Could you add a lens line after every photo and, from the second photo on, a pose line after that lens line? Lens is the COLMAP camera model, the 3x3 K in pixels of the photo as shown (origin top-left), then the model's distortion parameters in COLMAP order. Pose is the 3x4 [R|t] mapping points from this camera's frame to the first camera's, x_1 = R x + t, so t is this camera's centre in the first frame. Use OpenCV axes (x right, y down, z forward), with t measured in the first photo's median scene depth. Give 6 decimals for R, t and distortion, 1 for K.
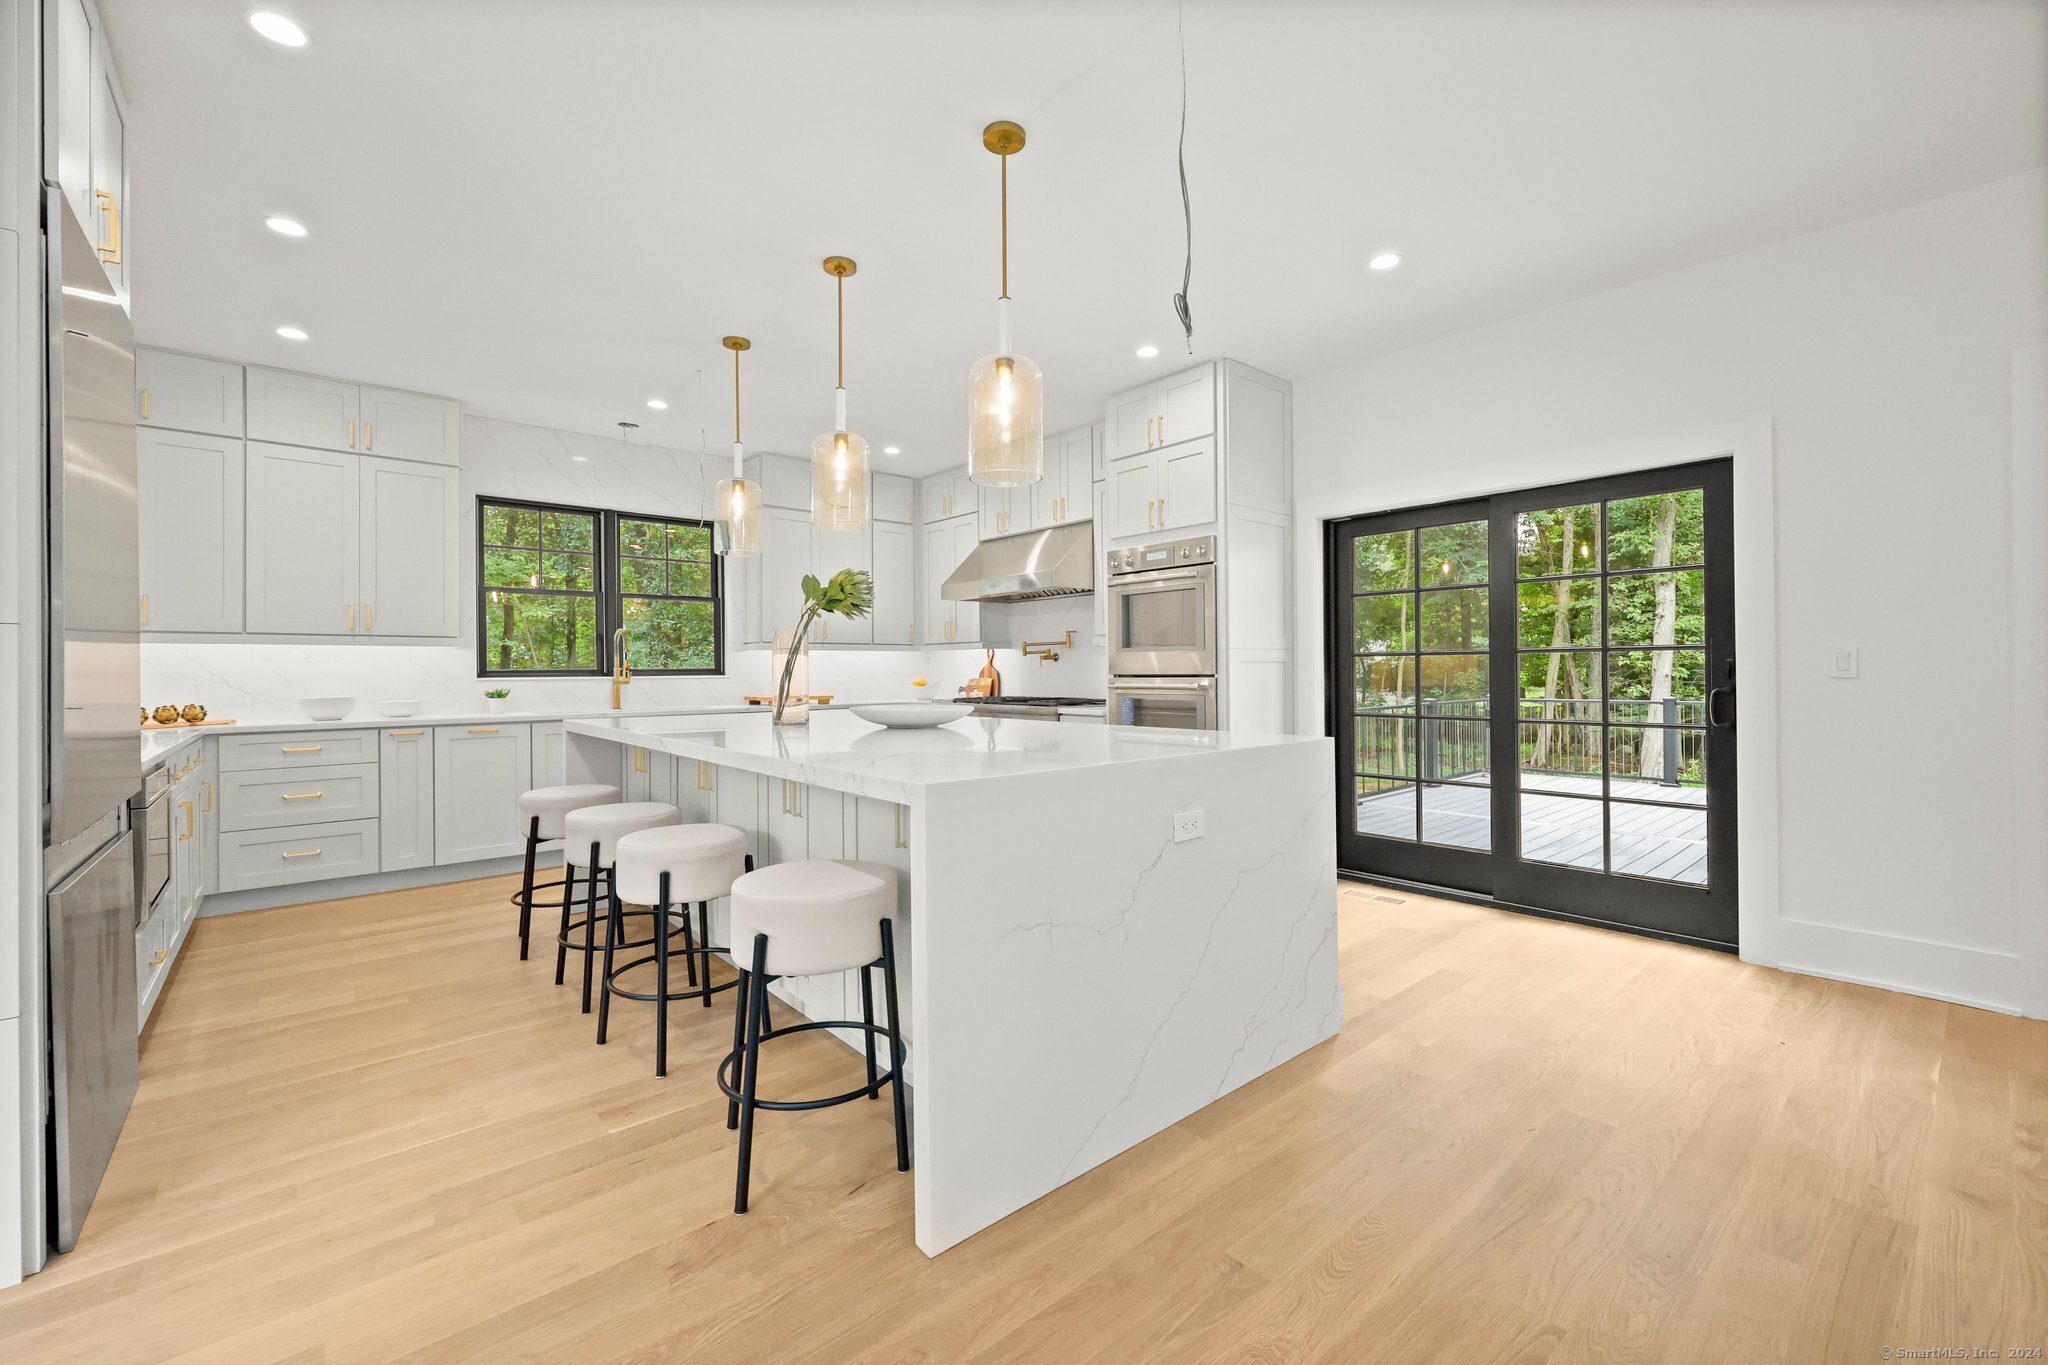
lens RADIAL K [[828.4, 0, 1030.7], [0, 828.4, 669.9], [0, 0, 1]] dist [-0.000323, -0.000194]
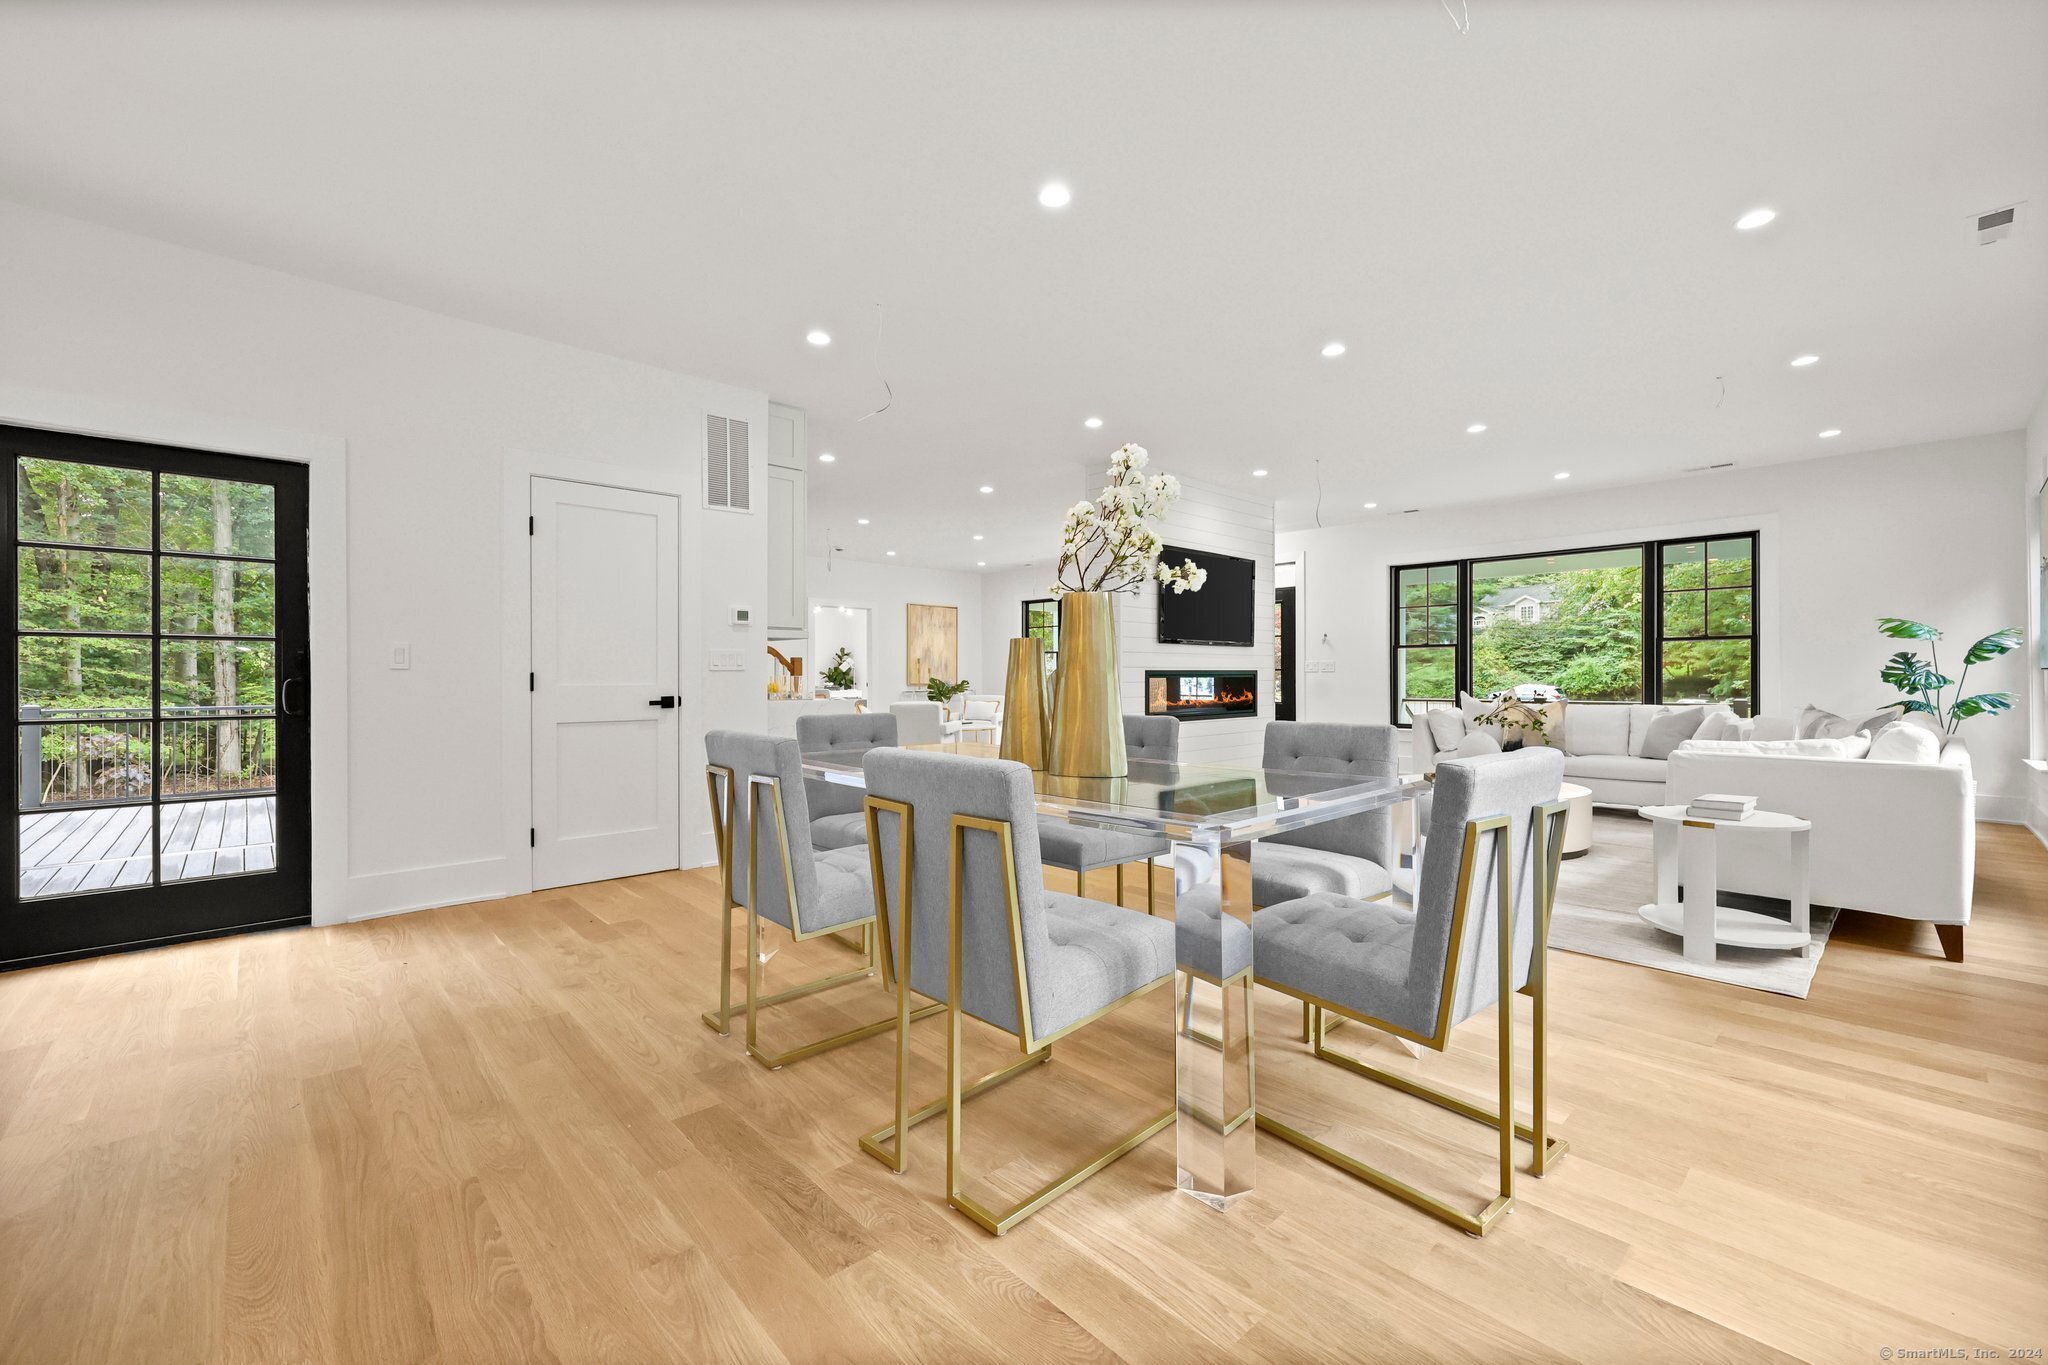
lens RADIAL K [[828.4, 0, 1031.9], [0, 828.4, 681.5], [0, 0, 1]] dist [-0.000323, -0.000194]
pose [[-0.044451, 0.002634, 0.999008, -0.202780], [0.002079, 0.999995, -0.002544, 0.022905], [-0.999009, 0.001964, -0.044456, 0.074726]]
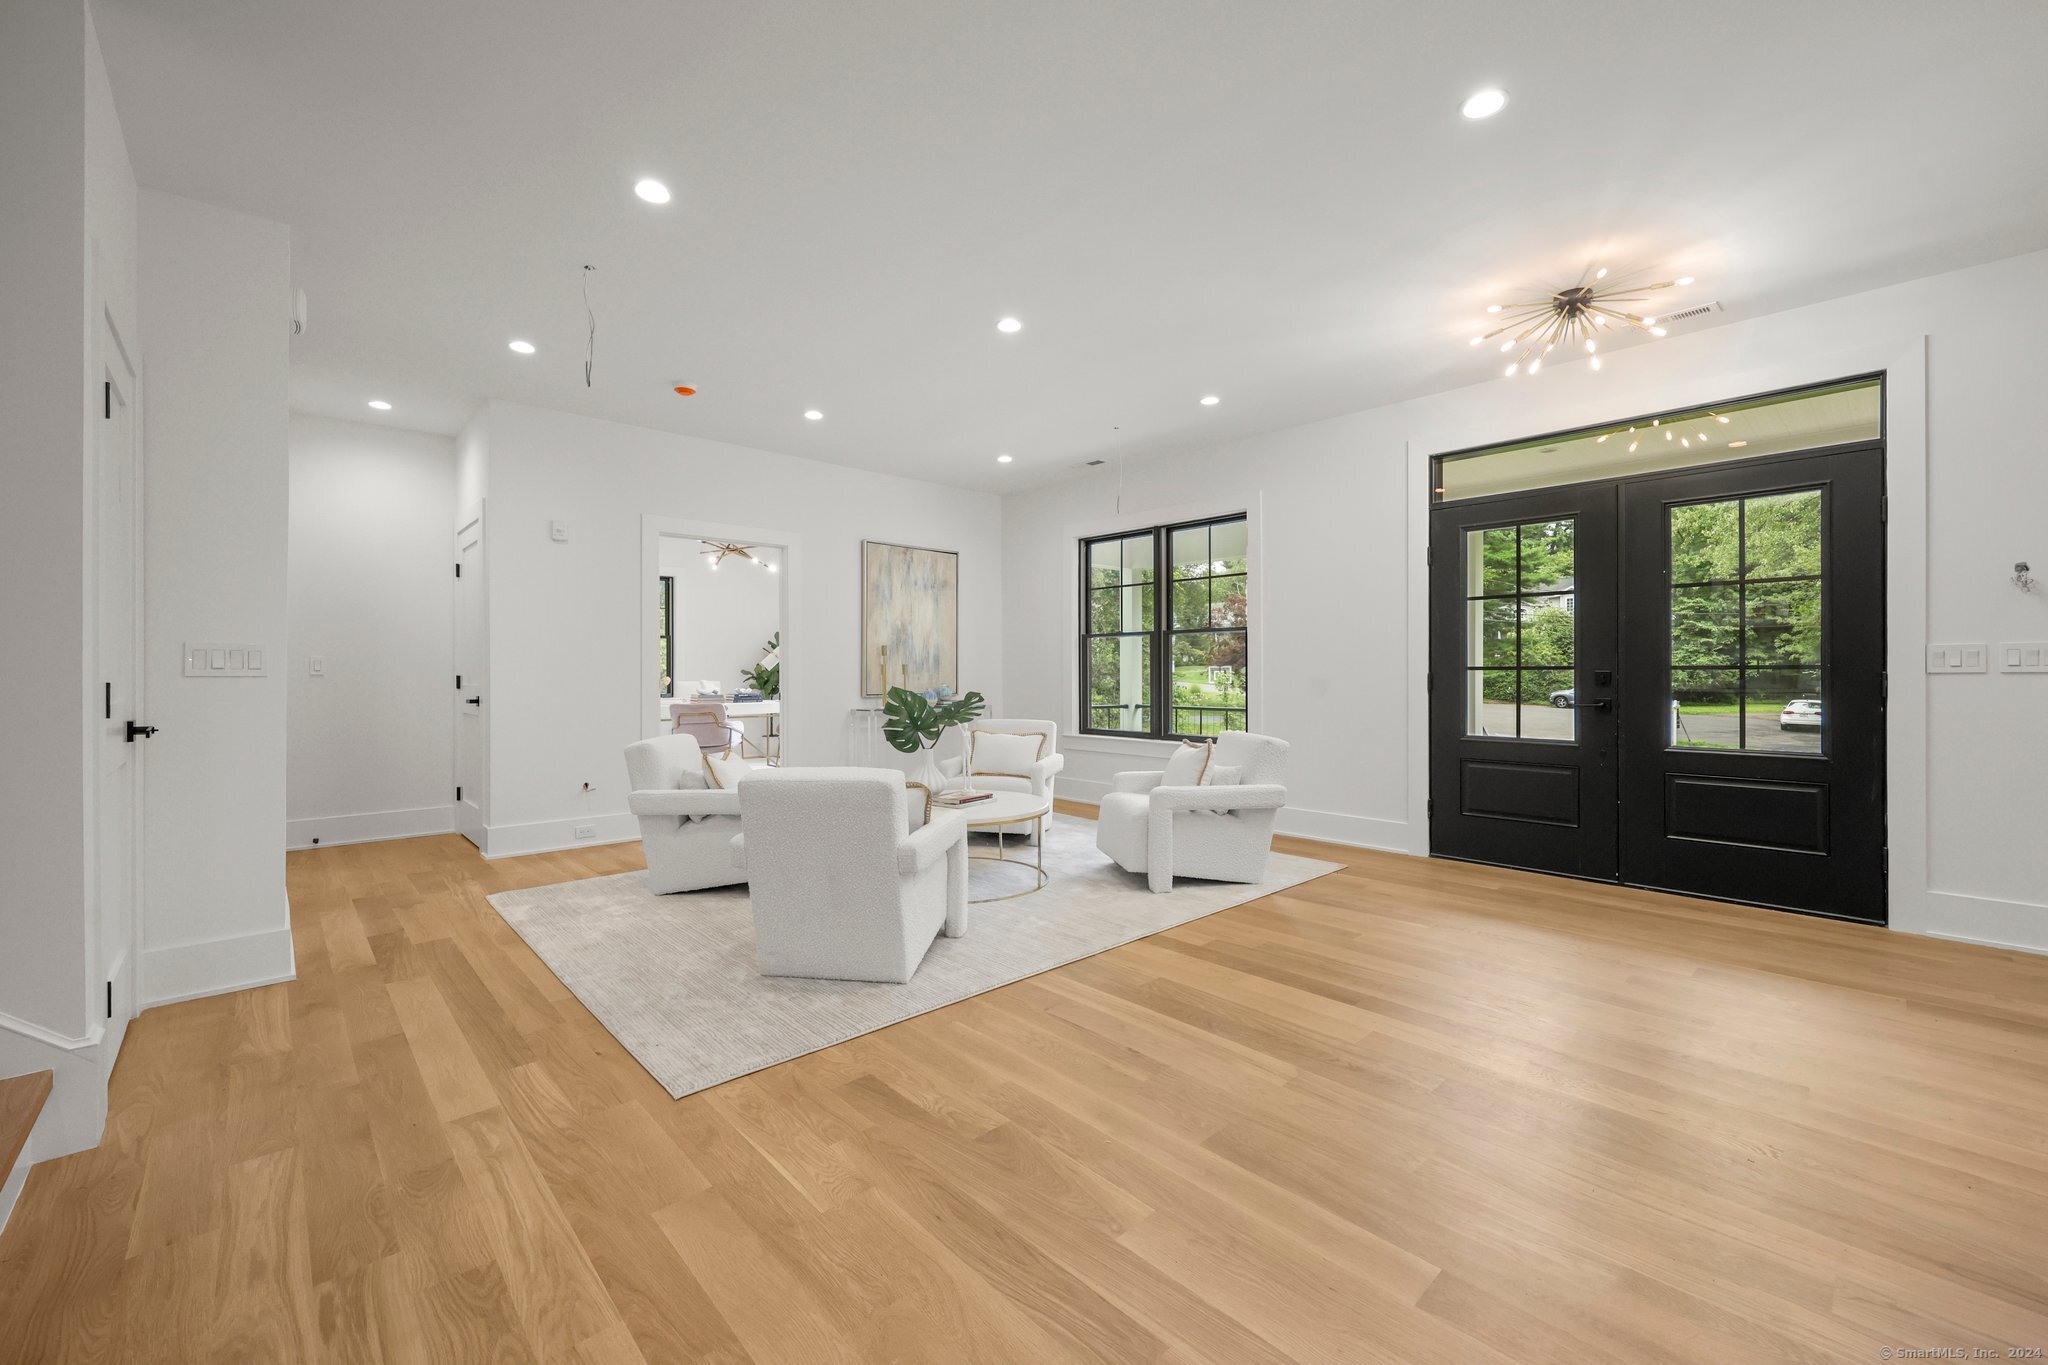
lens RADIAL K [[828.4, 0, 1024.8], [0, 828.4, 668.8], [0, 0, 1]] dist [-0.000323, -0.000194]
pose [[-0.029640, 0.015144, 0.999446, 1.219620], [0.004001, 0.999879, -0.015032, -0.001073], [-0.999553, 0.003553, -0.029697, 0.130856]]
